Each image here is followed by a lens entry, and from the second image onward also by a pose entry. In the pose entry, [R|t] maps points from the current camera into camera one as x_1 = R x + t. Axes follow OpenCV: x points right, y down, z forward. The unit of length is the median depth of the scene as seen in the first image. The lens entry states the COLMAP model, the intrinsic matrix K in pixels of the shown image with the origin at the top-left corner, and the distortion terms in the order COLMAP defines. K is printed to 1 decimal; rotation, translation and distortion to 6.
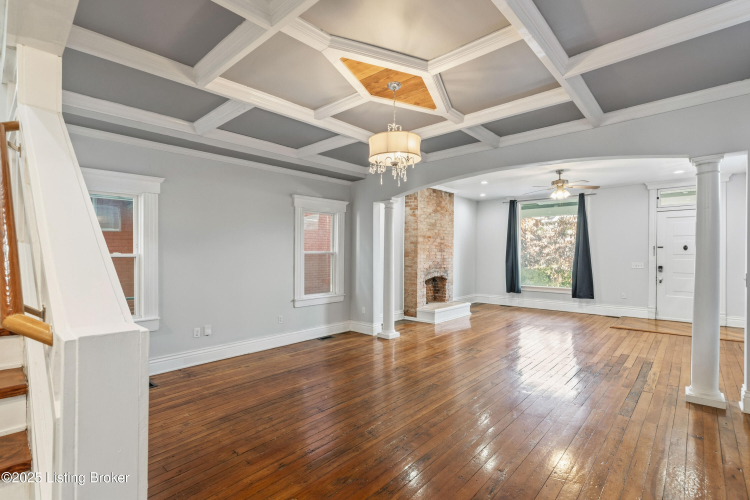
lens RADIAL K [[353.4, 0, 375.0], [0, 353.4, 250.0], [0, 0, 1]] dist [0.000918, -0.000051]
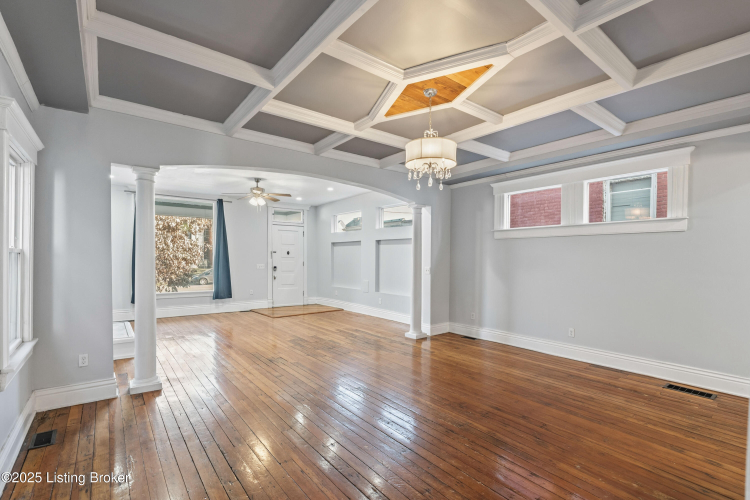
lens RADIAL K [[353.4, 0, 375.0], [0, 353.4, 250.0], [0, 0, 1]] dist [0.000918, -0.000051]
pose [[0.176939, 0.023624, 0.983938, -0.400635], [-0.013109, 0.999680, -0.021645, 0.008139], [-0.984135, -0.009068, 0.177192, 0.395852]]
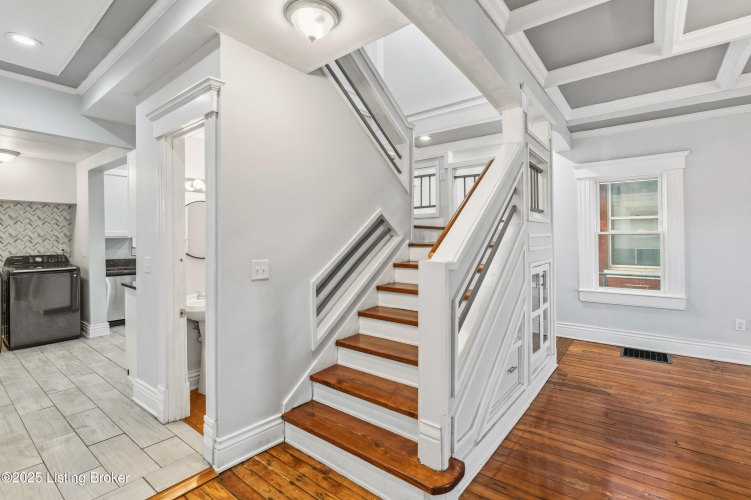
lens RADIAL K [[355.3, 0, 375.7], [0, 355.3, 227.7], [0, 0, 1]] dist [-0.000851, -0.000313]
pose [[0.072008, -0.023729, -0.997122, 0.161640], [0.014648, 0.999634, -0.022731, 0.007042], [0.997297, -0.012969, 0.072329, 0.053080]]
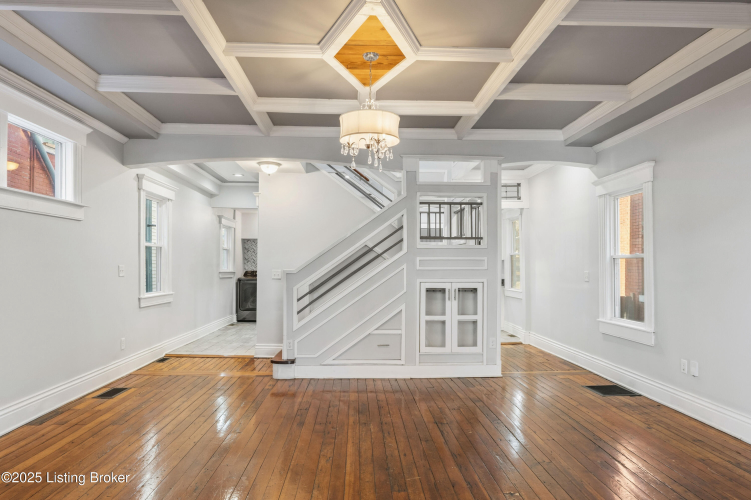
lens RADIAL K [[500.4, 0, 375.5], [0, 500.4, 250.0], [0, 0, 1]] dist [-0.002485, -0.000678]
pose [[-0.711450, -0.019756, -0.702459, 0.368442], [0.004367, 0.999461, -0.032532, 0.021226], [0.702723, -0.026213, -0.710981, 0.762525]]
